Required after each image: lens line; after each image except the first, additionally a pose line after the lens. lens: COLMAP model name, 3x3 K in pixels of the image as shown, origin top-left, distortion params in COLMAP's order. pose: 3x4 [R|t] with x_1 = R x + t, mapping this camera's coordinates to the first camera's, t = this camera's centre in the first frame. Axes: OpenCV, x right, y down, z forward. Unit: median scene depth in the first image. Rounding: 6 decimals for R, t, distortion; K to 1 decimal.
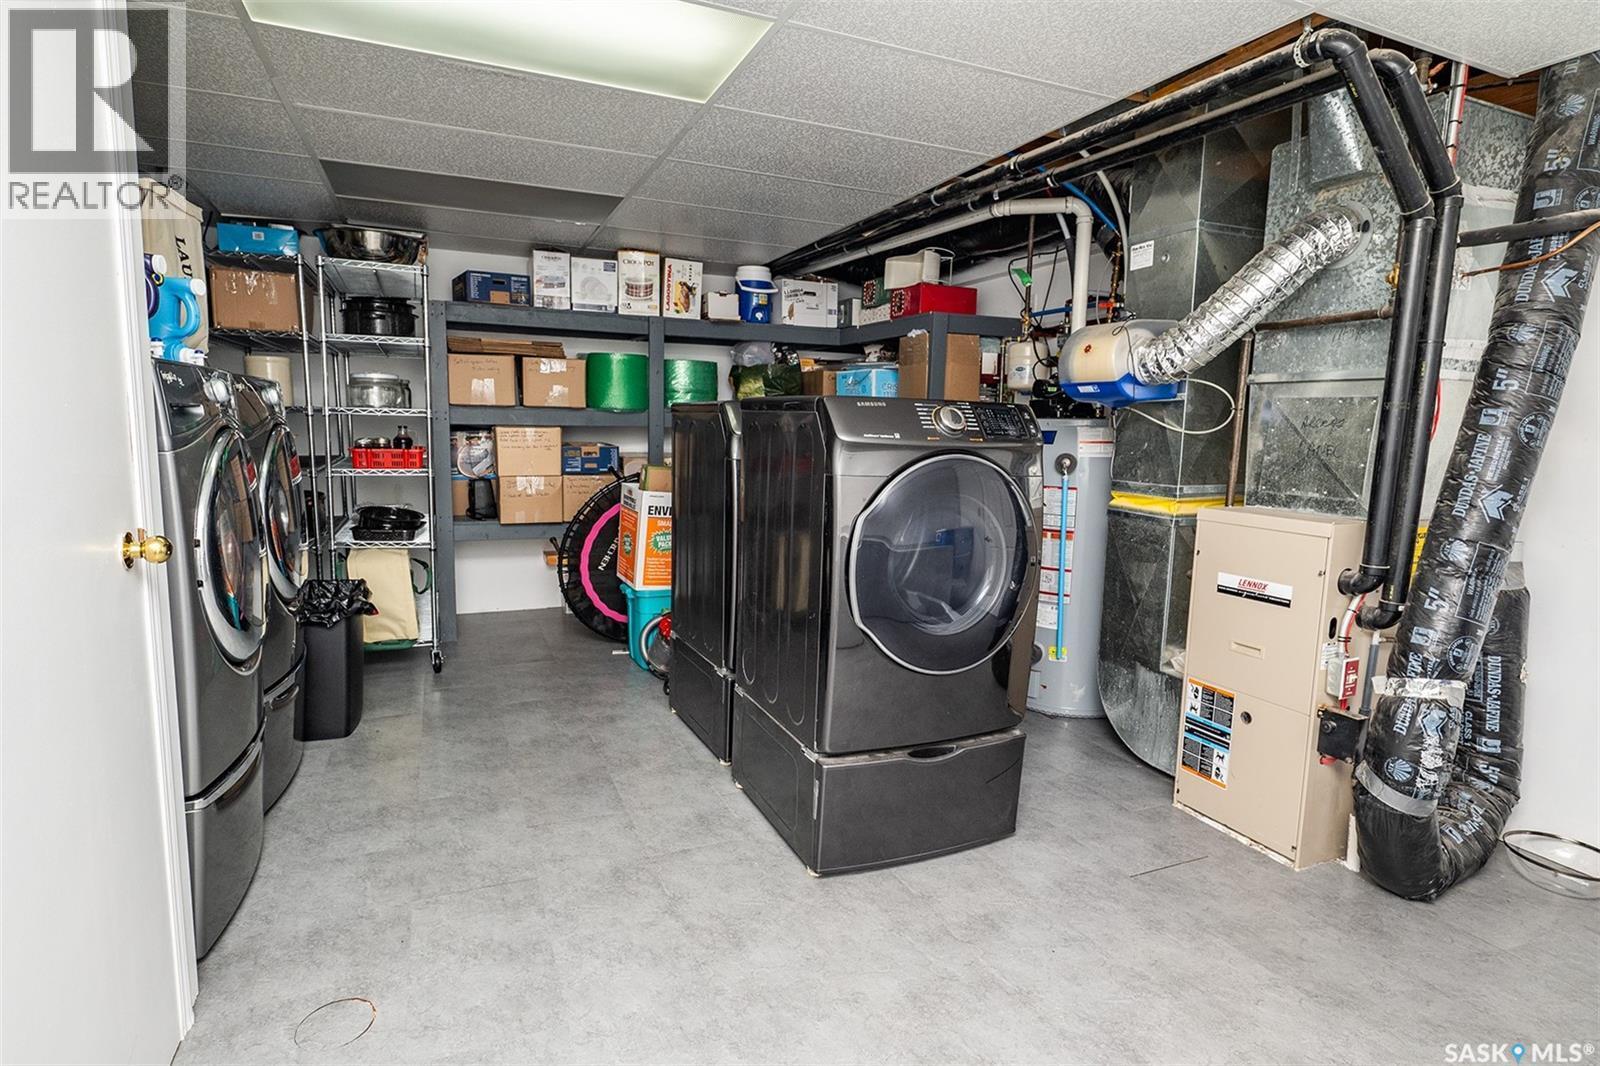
lens RADIAL K [[806.7, 0, 805.3], [0, 806.7, 525.7], [0, 0, 1]] dist [-0.012790, 0.003035]
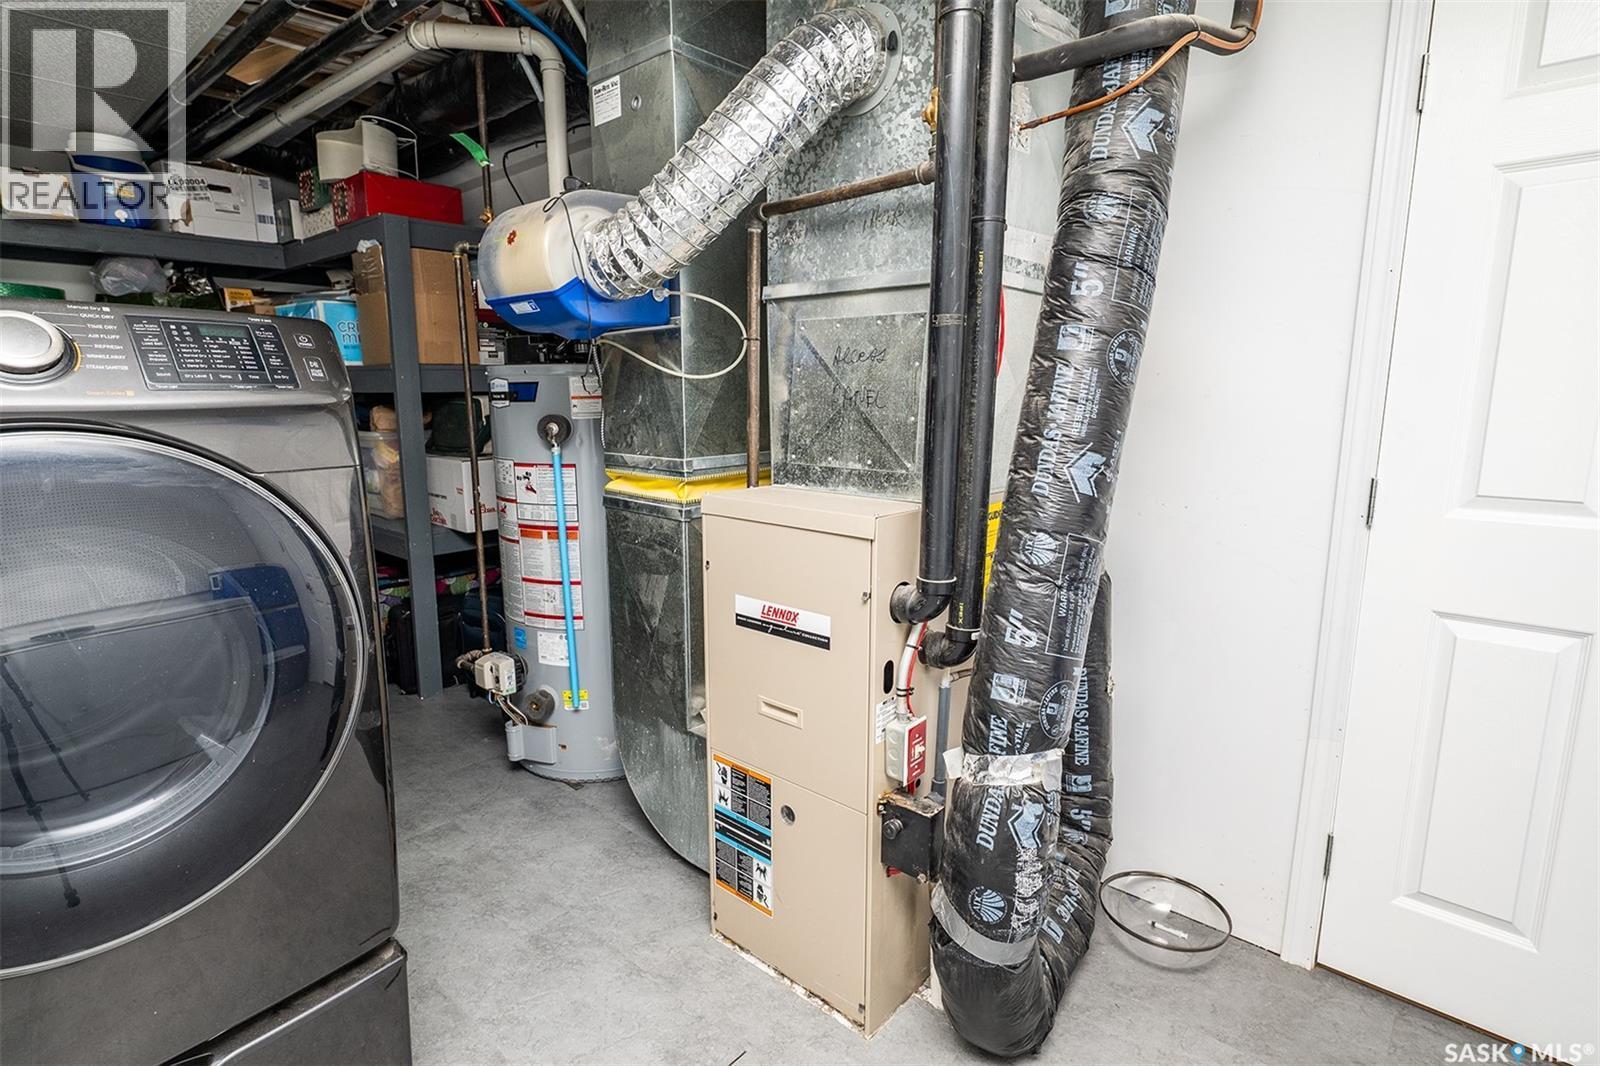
lens RADIAL K [[806.7, 0, 805.3], [0, 806.7, 525.7], [0, 0, 1]] dist [-0.012790, 0.003035]
pose [[0.899851, -0.092756, 0.426221, 0.319959], [0.072646, 0.995351, 0.063240, -0.035643], [-0.430106, -0.025943, 0.902406, 0.431390]]
